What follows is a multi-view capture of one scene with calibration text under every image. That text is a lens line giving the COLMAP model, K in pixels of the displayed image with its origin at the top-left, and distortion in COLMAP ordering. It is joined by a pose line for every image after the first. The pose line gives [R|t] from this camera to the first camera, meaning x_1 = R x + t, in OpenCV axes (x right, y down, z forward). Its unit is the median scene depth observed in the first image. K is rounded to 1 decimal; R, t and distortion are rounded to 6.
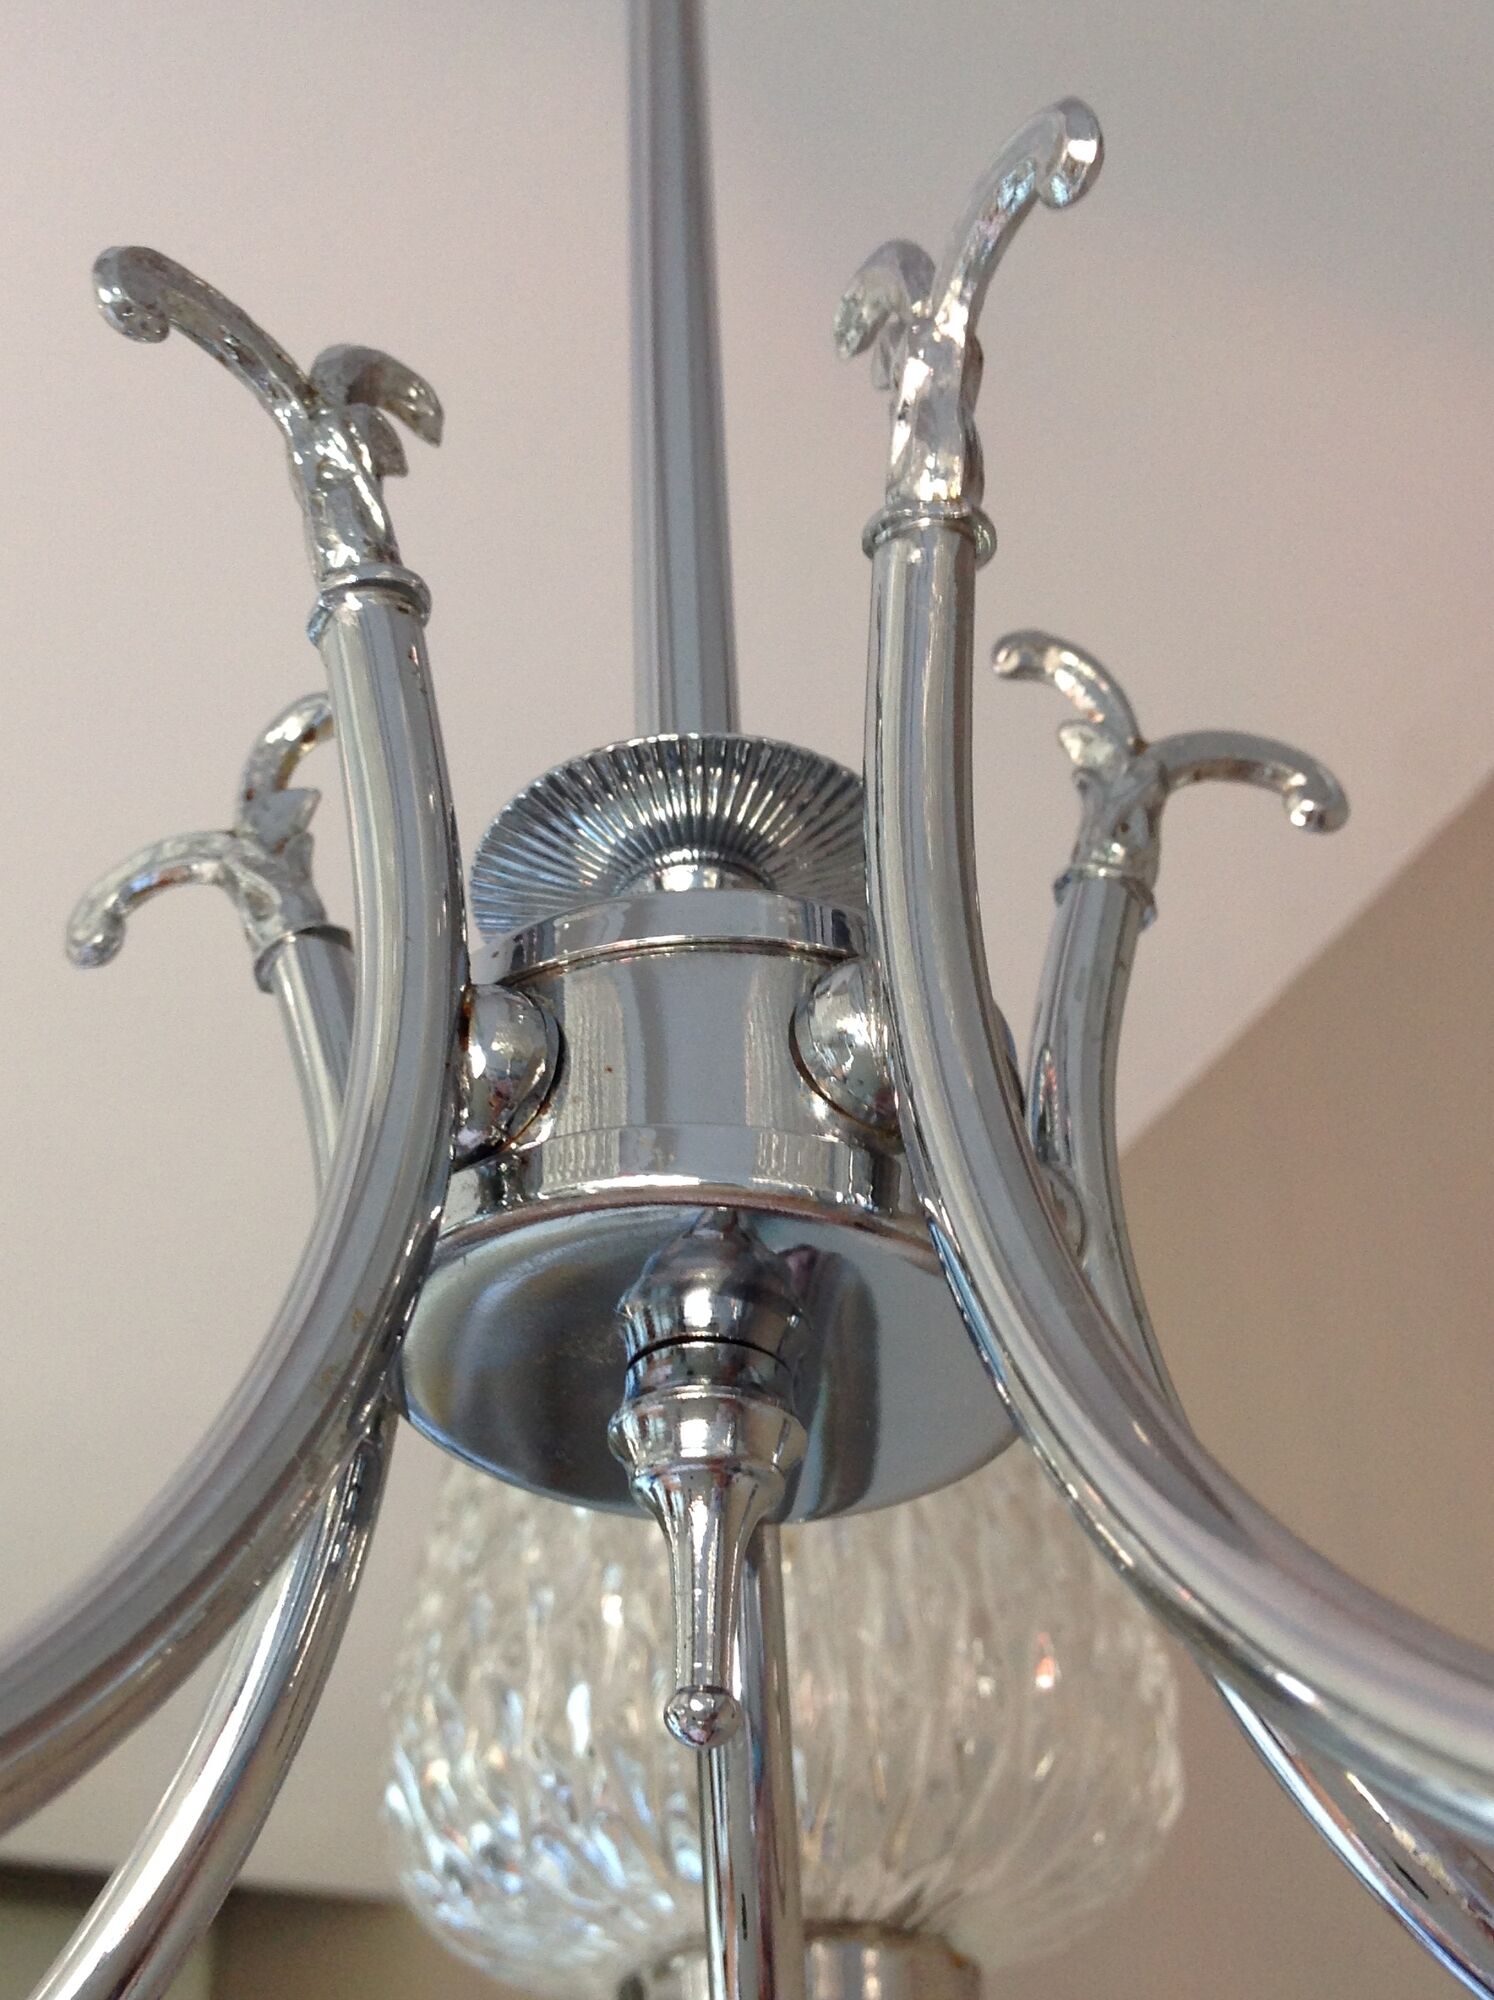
lens RADIAL K [[2364.2, 0, 747.0], [0, 2364.2, 1000.0], [0, 0, 1]] dist [0.134752, -0.000956]
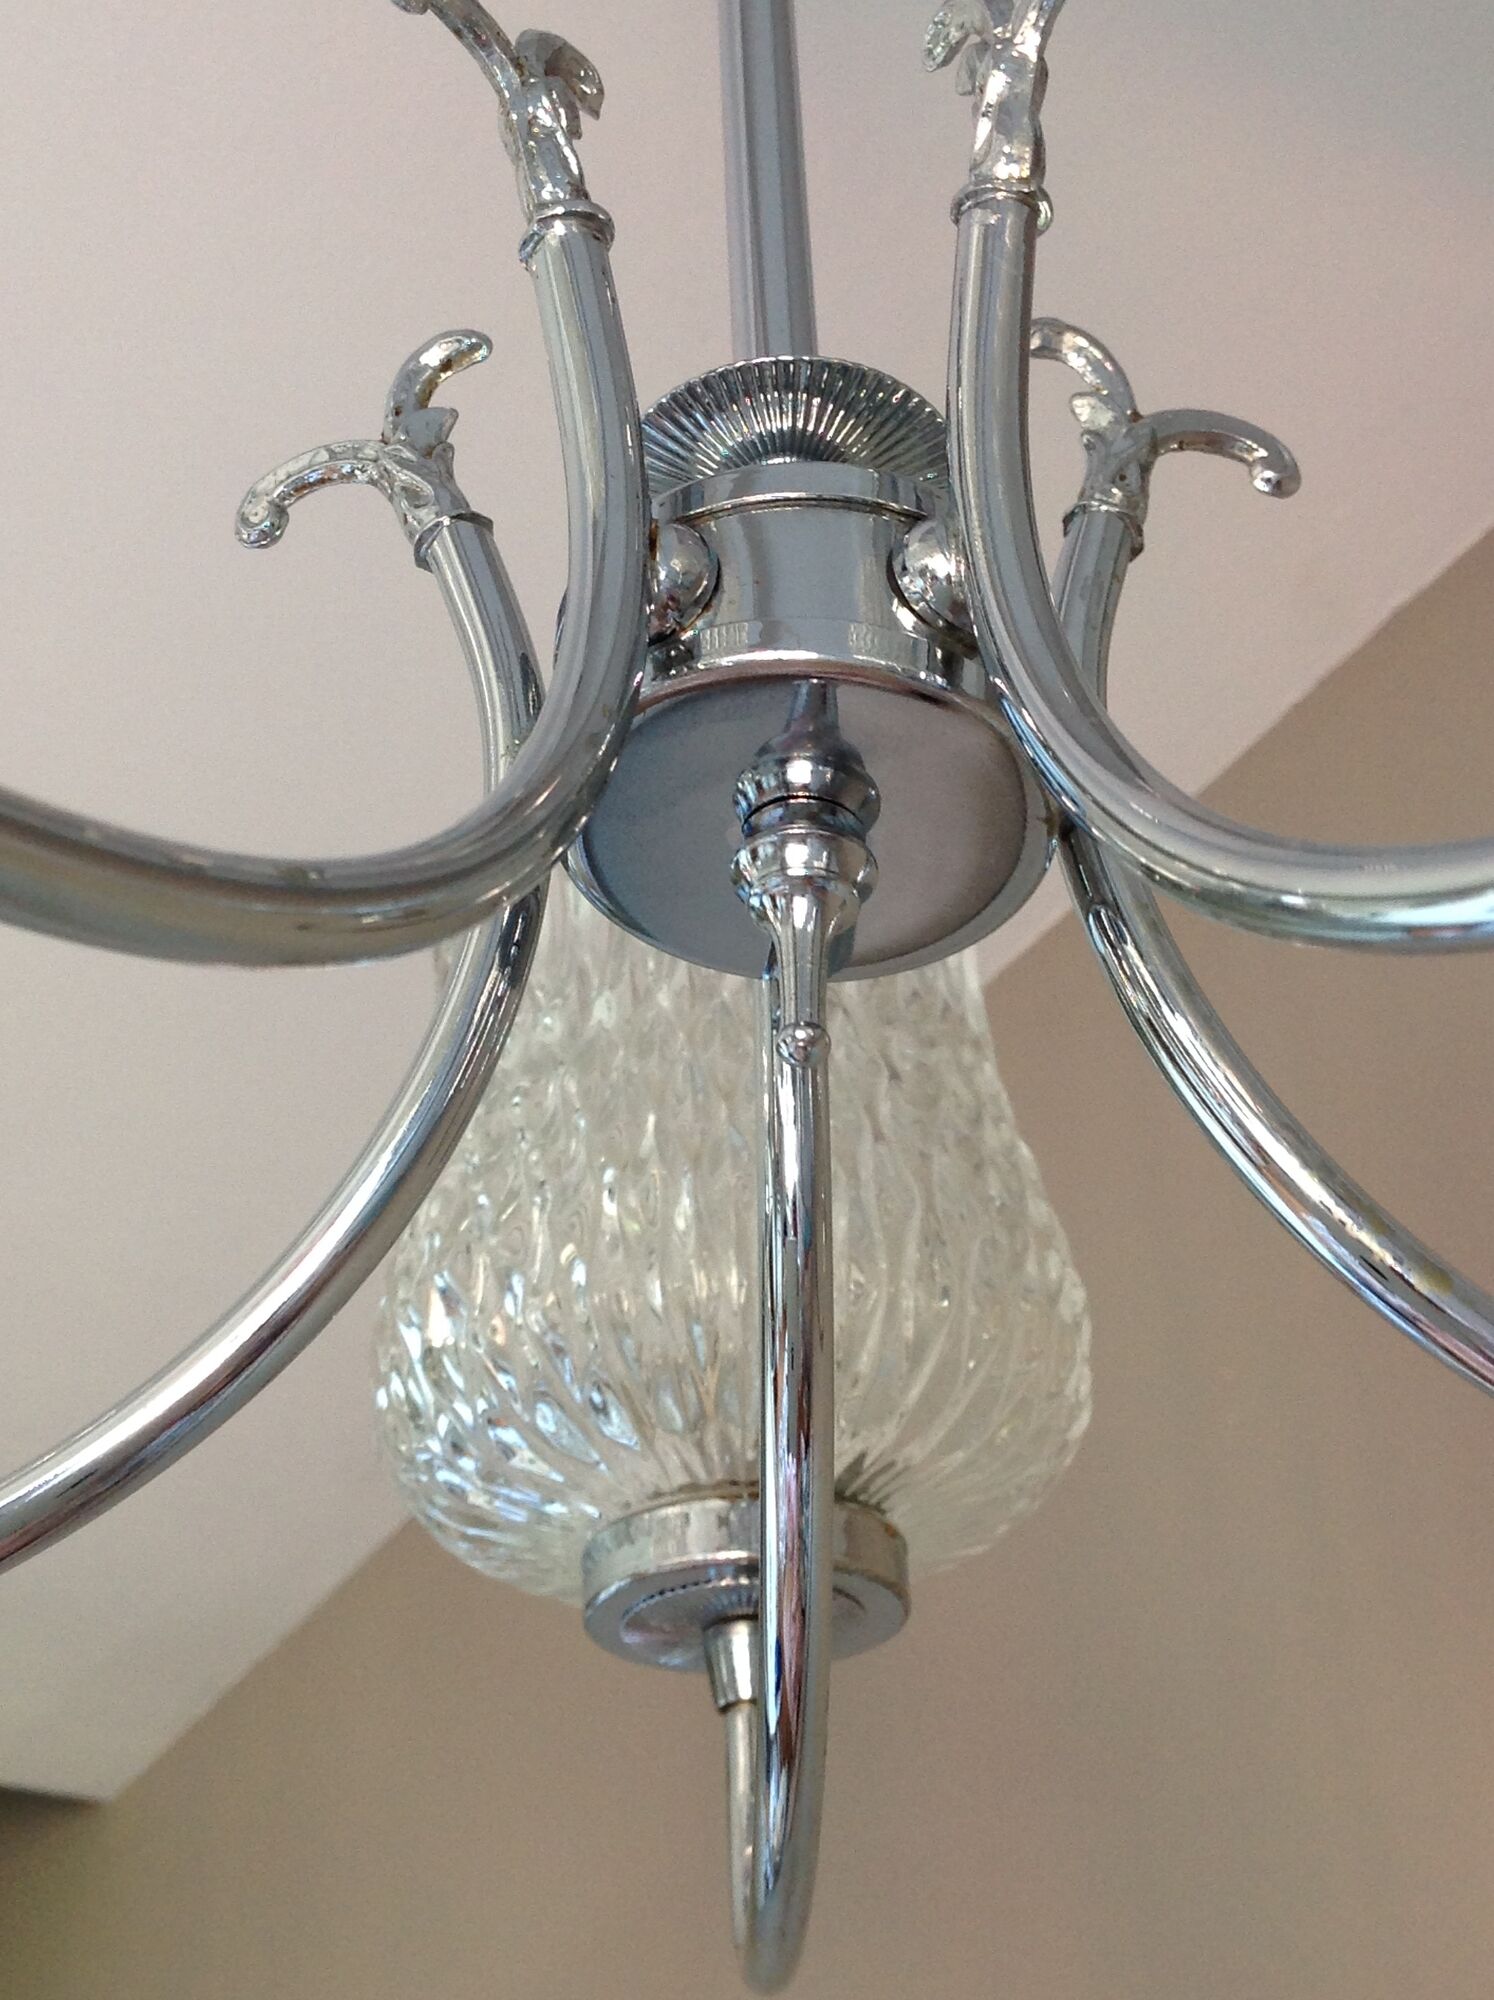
lens RADIAL K [[2814.6, 0, 747.0], [0, 2814.6, 1000.0], [0, 0, 1]] dist [0.238557, -0.618208]
pose [[0.996558, 0.053248, 0.063540, -0.128932], [-0.055337, 0.997968, 0.031580, 0.182702], [-0.061730, -0.034988, 0.997479, -0.531169]]
